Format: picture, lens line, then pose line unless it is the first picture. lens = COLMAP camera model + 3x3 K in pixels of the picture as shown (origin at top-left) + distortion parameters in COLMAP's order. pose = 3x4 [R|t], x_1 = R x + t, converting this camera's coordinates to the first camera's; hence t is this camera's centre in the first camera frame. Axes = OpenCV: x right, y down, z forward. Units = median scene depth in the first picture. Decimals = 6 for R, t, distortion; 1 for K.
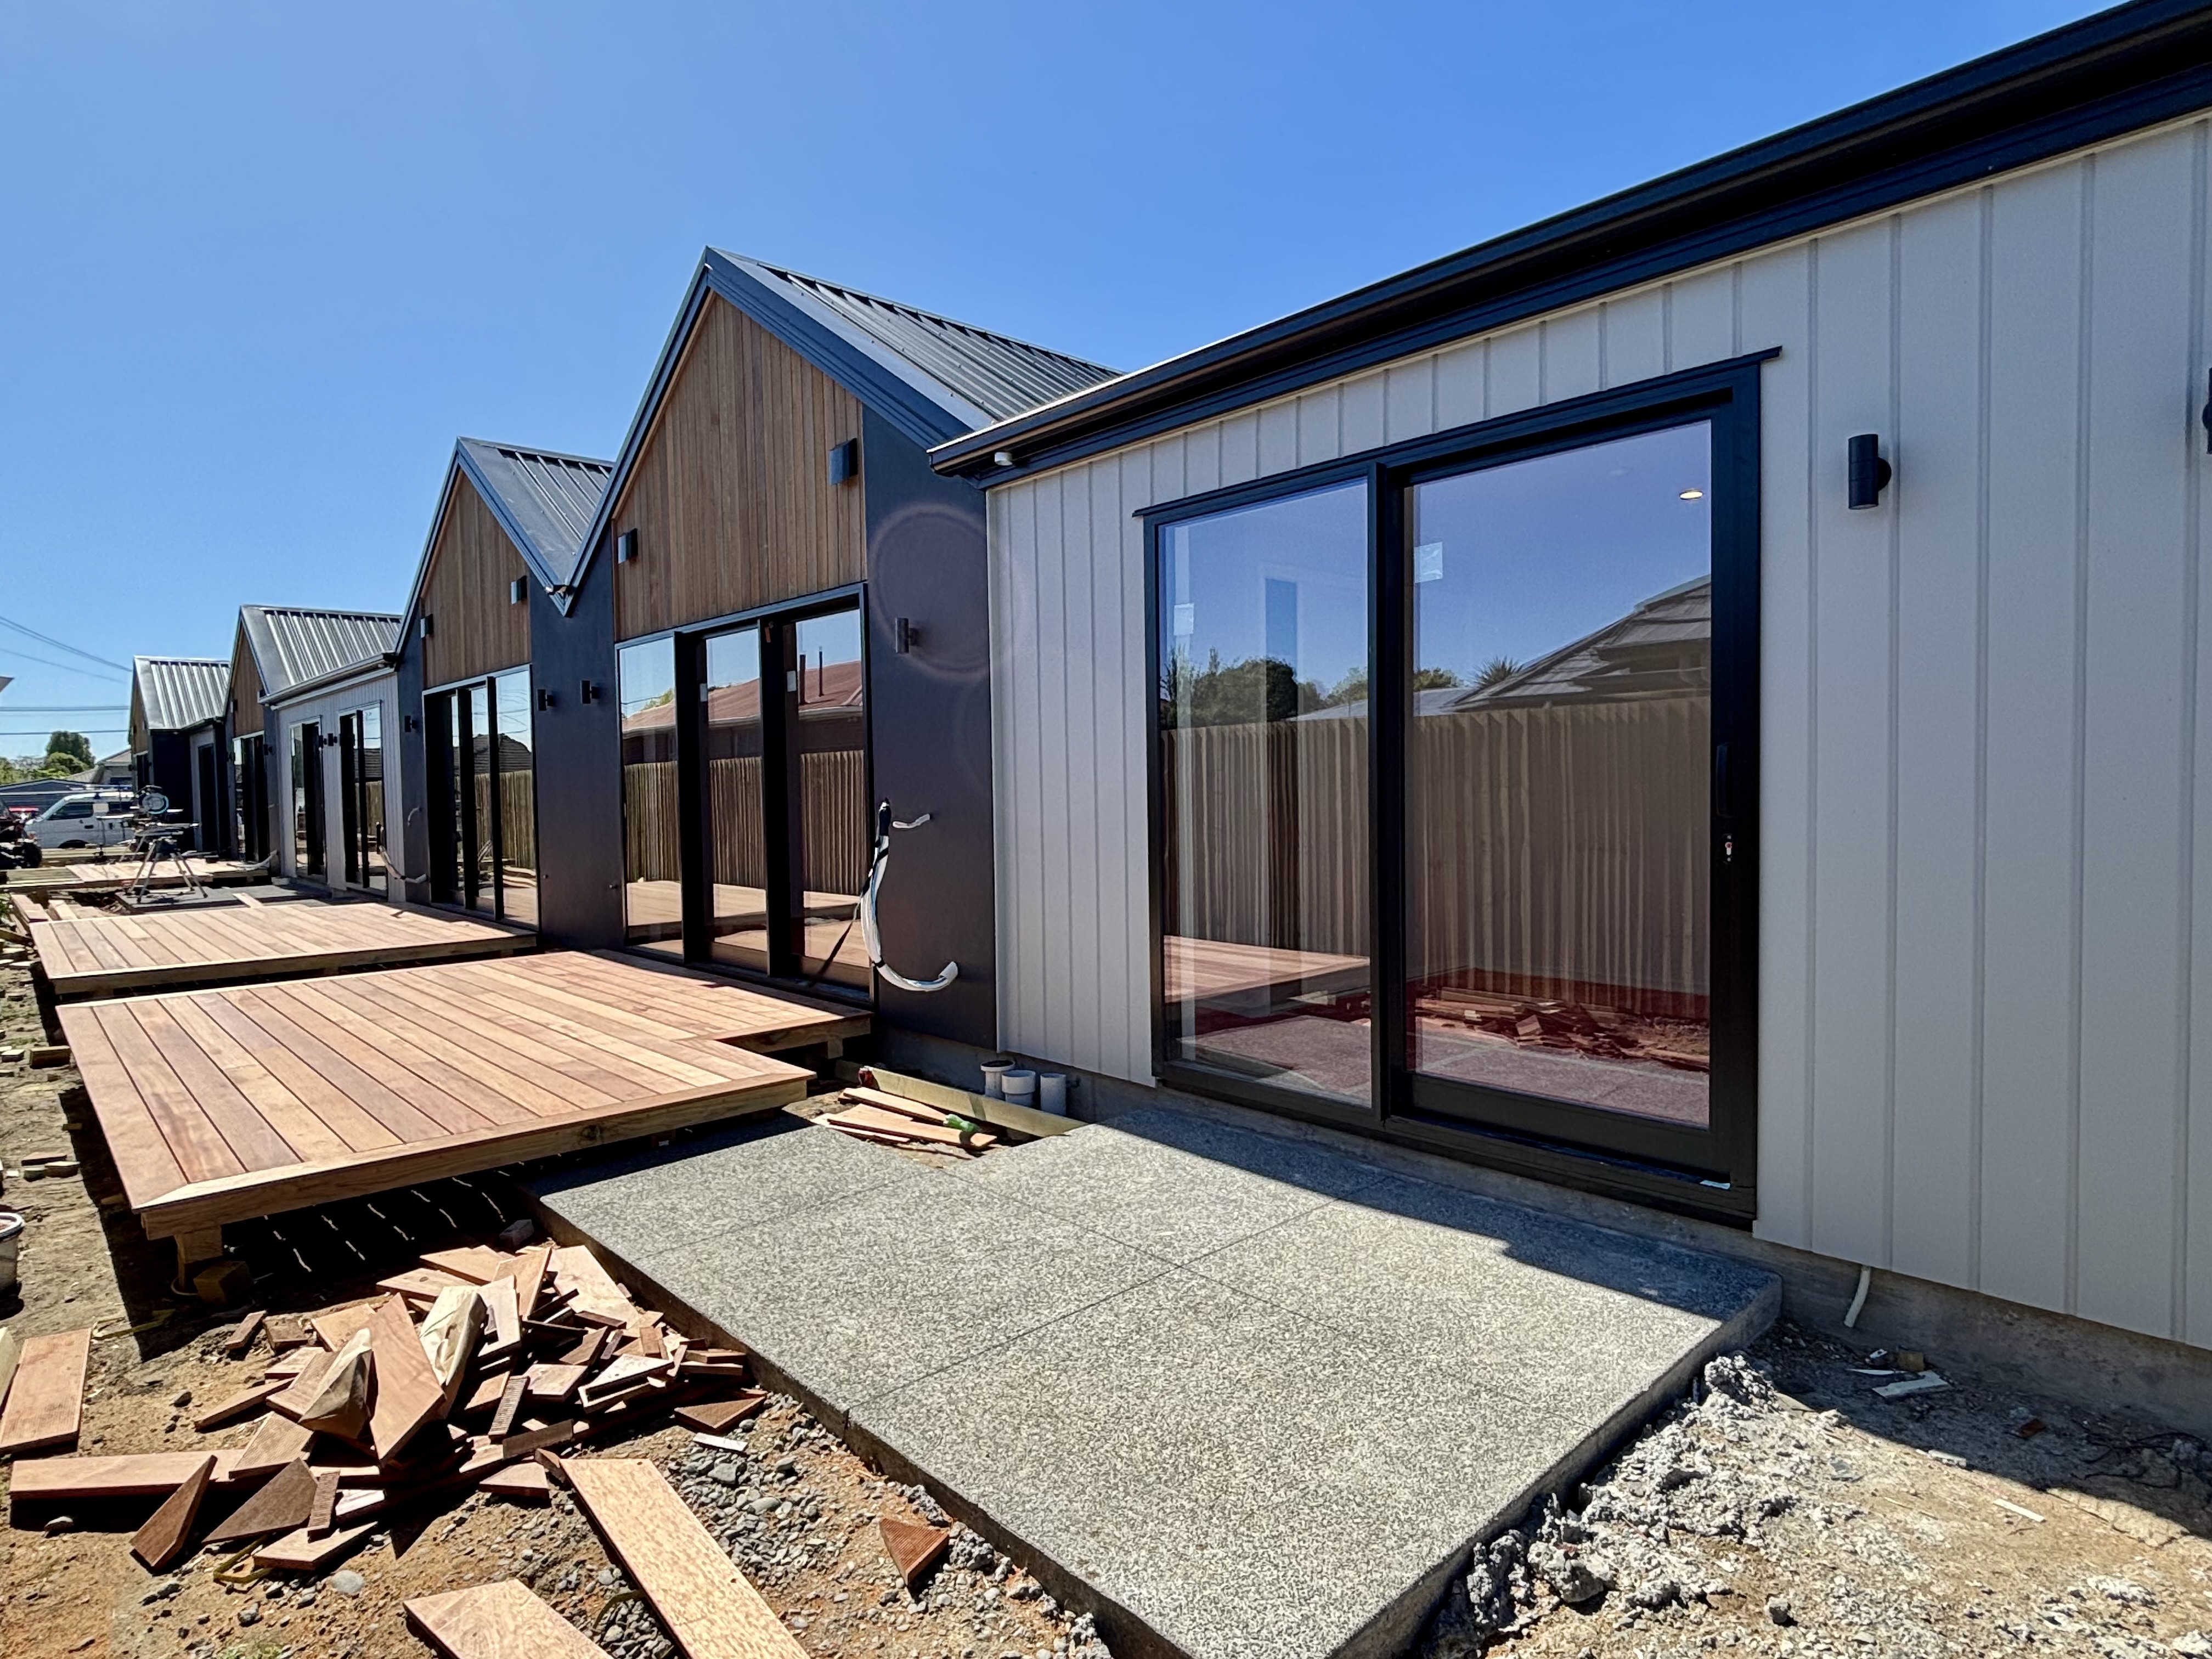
lens RADIAL K [[1219.9, 0, 1092.7], [0, 1219.9, 824.7], [0, 0, 1]] dist [0.035890, 0.002627]
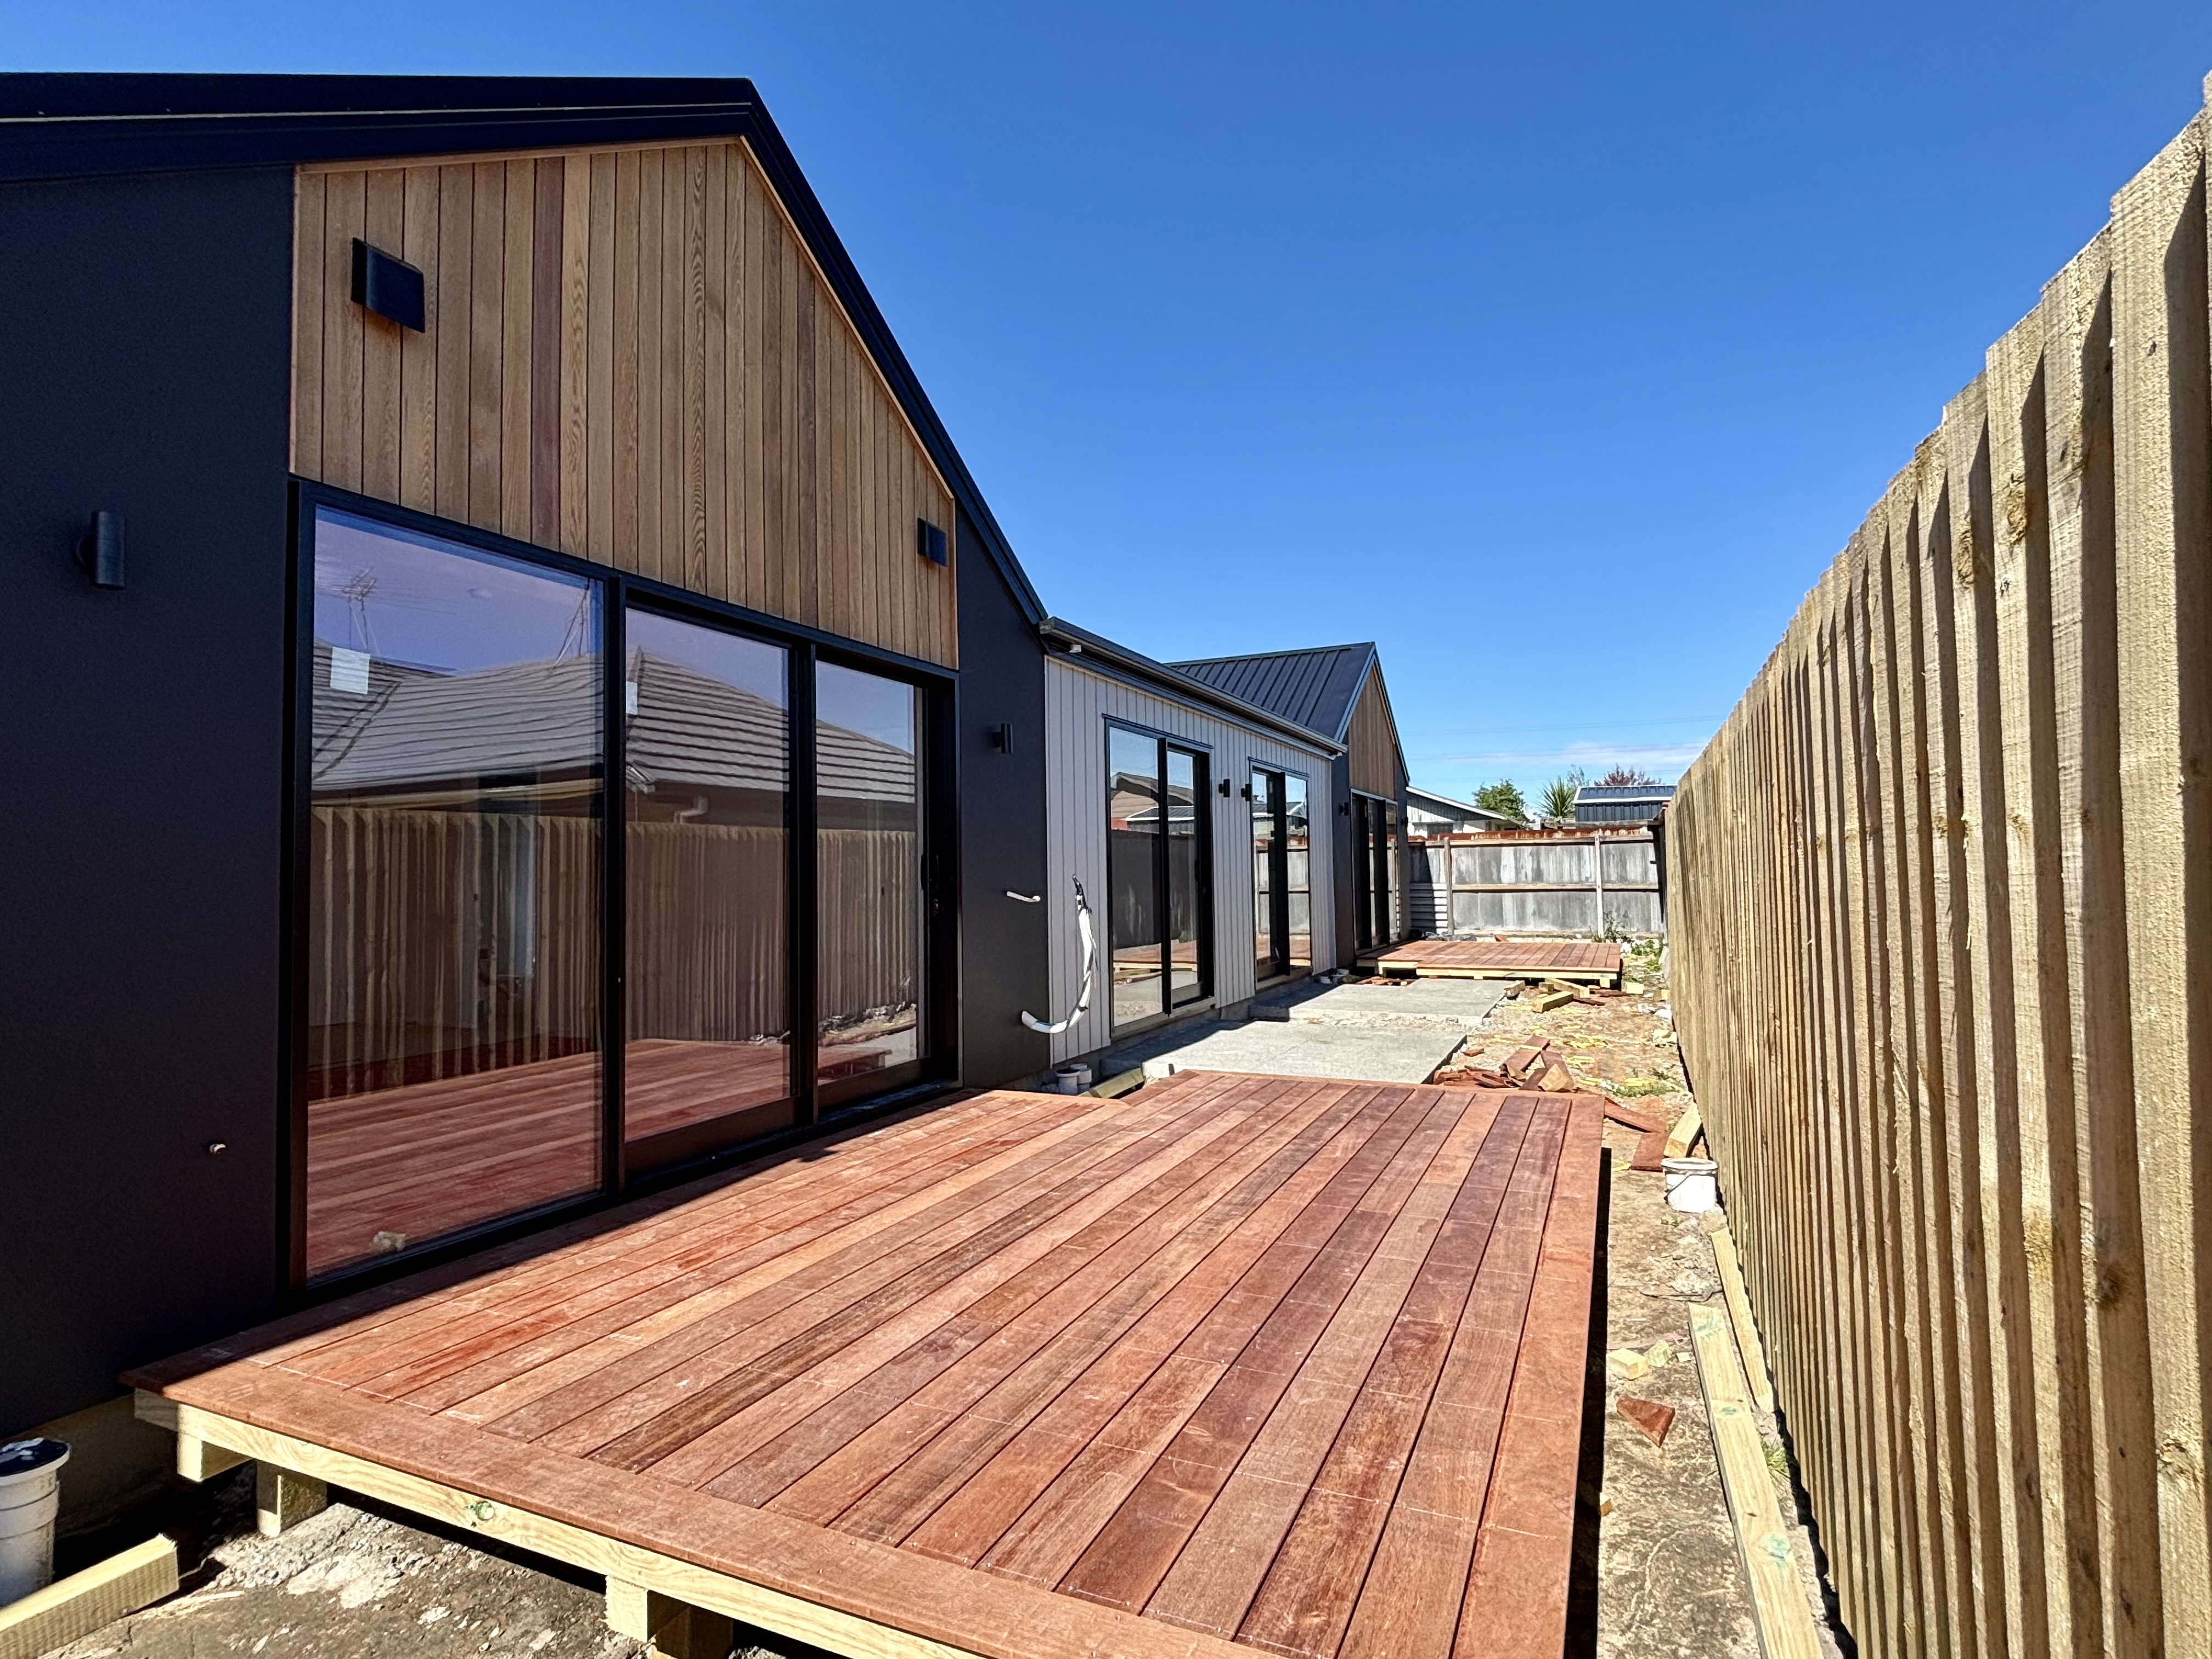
lens RADIAL K [[1113.4, 0, 1103.6], [0, 1113.4, 822.7], [0, 0, 1]] dist [-0.004663, -0.002964]
pose [[-0.392794, 0.058957, 0.917735, -0.915943], [0.048246, 0.997890, -0.043457, -0.019954], [-0.918360, 0.027208, -0.394810, 1.055006]]
